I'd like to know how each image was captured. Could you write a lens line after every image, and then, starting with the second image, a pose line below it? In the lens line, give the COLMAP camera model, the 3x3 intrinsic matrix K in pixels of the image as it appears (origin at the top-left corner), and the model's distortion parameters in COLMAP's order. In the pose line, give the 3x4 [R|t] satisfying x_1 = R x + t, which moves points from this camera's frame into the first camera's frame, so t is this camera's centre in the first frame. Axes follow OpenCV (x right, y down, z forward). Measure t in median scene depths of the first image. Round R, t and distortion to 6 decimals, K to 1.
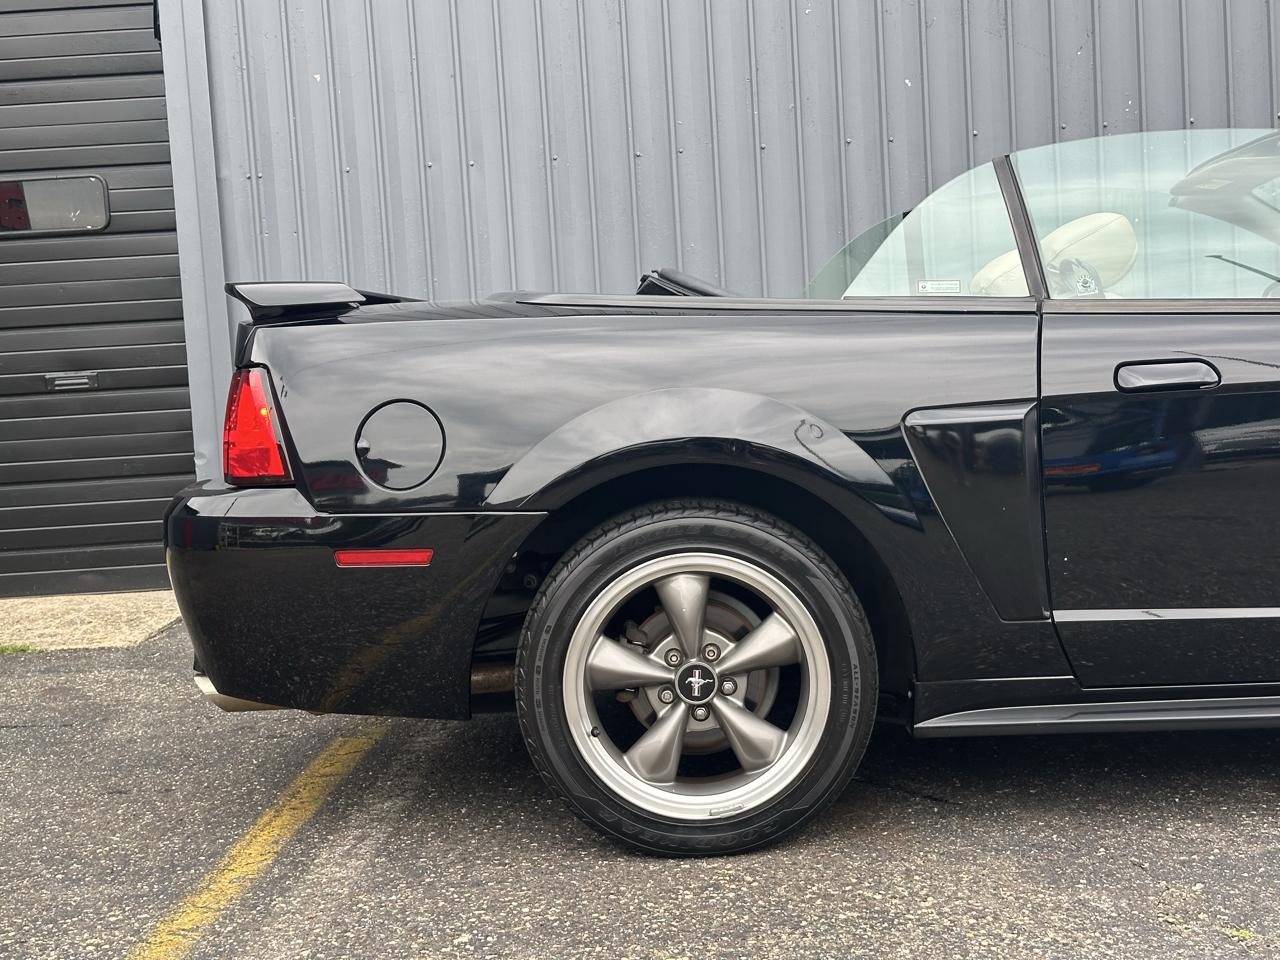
lens RADIAL K [[1786.5, 0, 641.9], [0, 1786.5, 468.1], [0, 0, 1]] dist [0.125173, 0.000000]
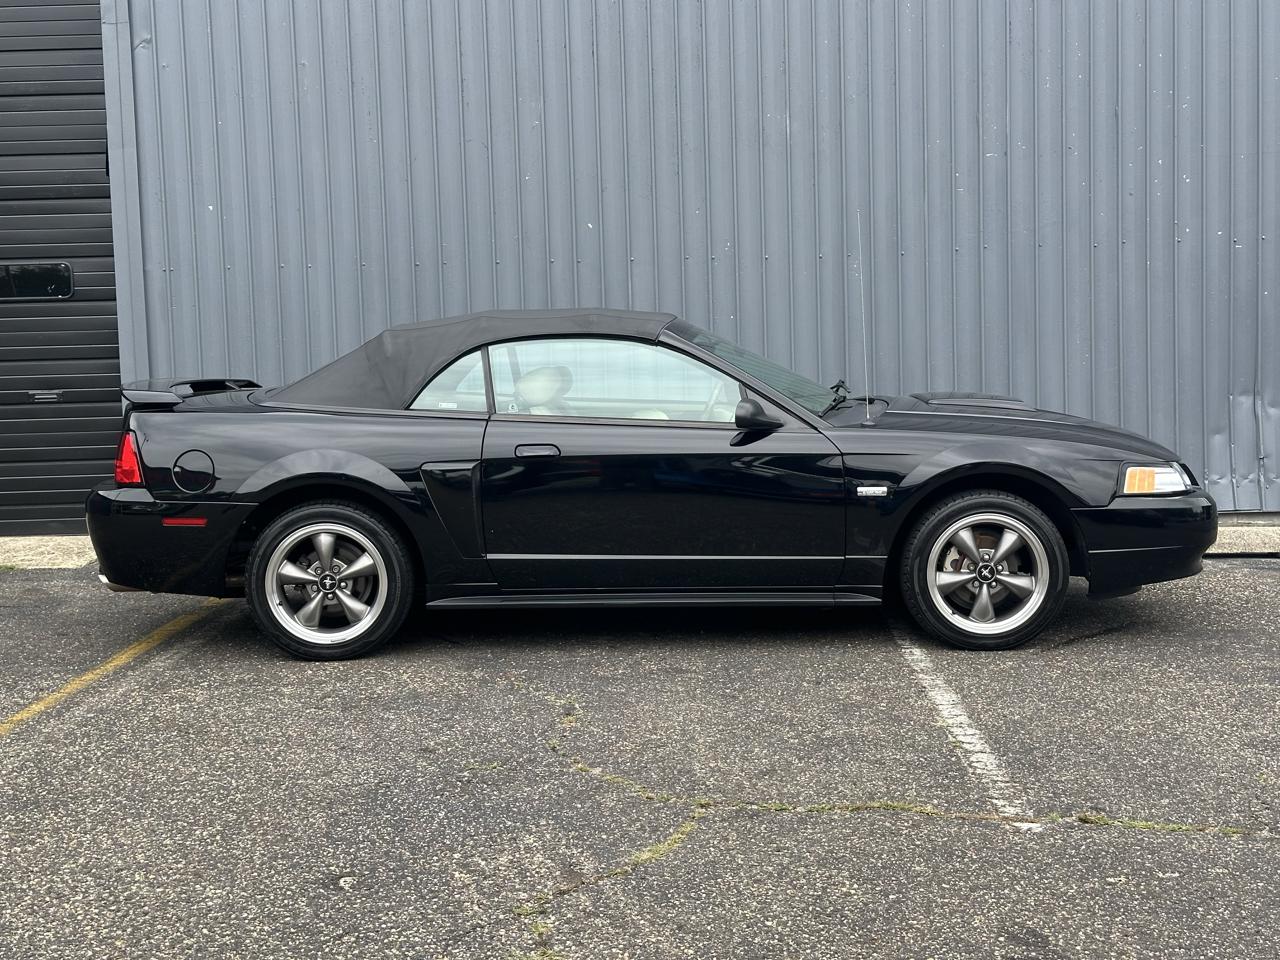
lens RADIAL K [[1786.5, 0, 650.8], [0, 1786.5, 468.4], [0, 0, 1]] dist [0.125173, 0.000000]
pose [[0.999427, 0.029910, 0.015866, 0.369292], [-0.030254, 0.999303, 0.021854, -0.076573], [-0.015202, -0.022322, 0.999635, -1.149418]]
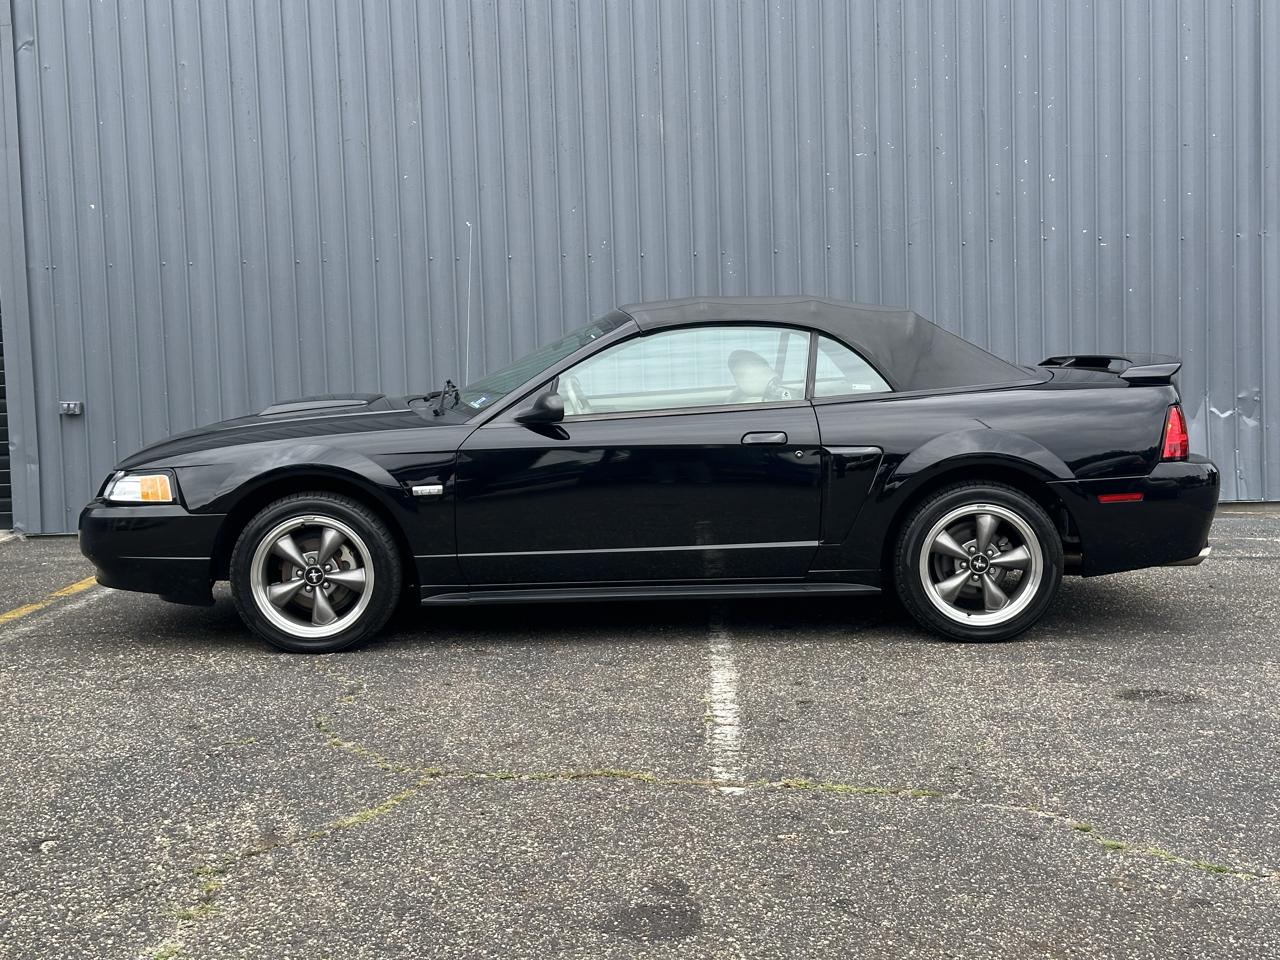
lens RADIAL K [[1786.5, 0, 648.4], [0, 1786.5, 472.1], [0, 0, 1]] dist [0.125173, 0.000000]
pose [[0.999554, 0.028360, 0.009349, 0.605559], [-0.028537, 0.999404, 0.019407, -0.060006], [-0.008793, -0.019665, 0.999768, -1.201693]]
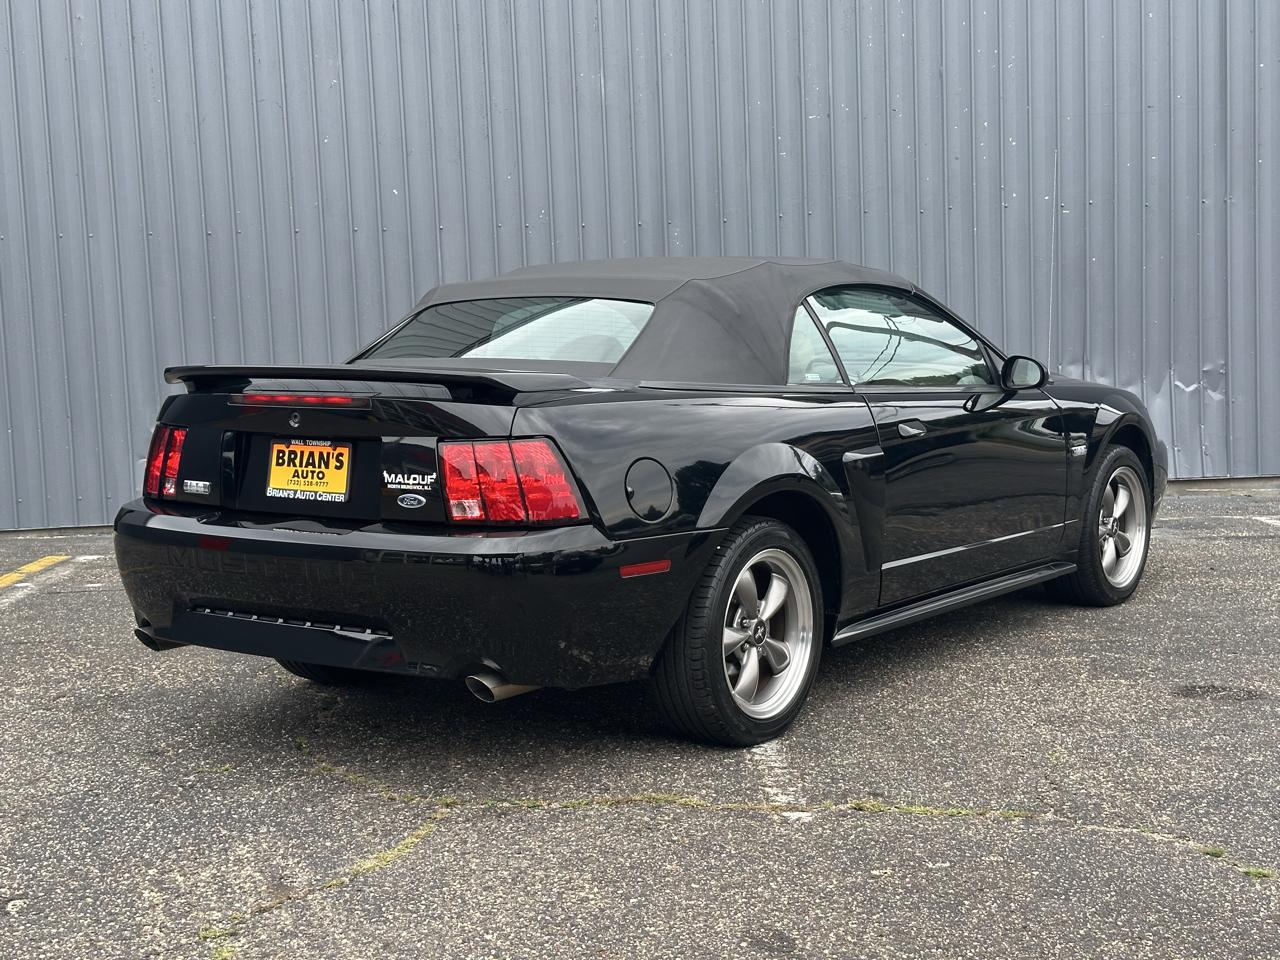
lens RADIAL K [[1786.5, 0, 638.9], [0, 1786.5, 496.7], [0, 0, 1]] dist [0.125173, 0.000000]
pose [[0.996882, 0.013479, 0.077752, 0.478347], [-0.016664, 0.999042, 0.040460, -0.053620], [-0.077132, -0.041630, 0.996151, -1.011648]]
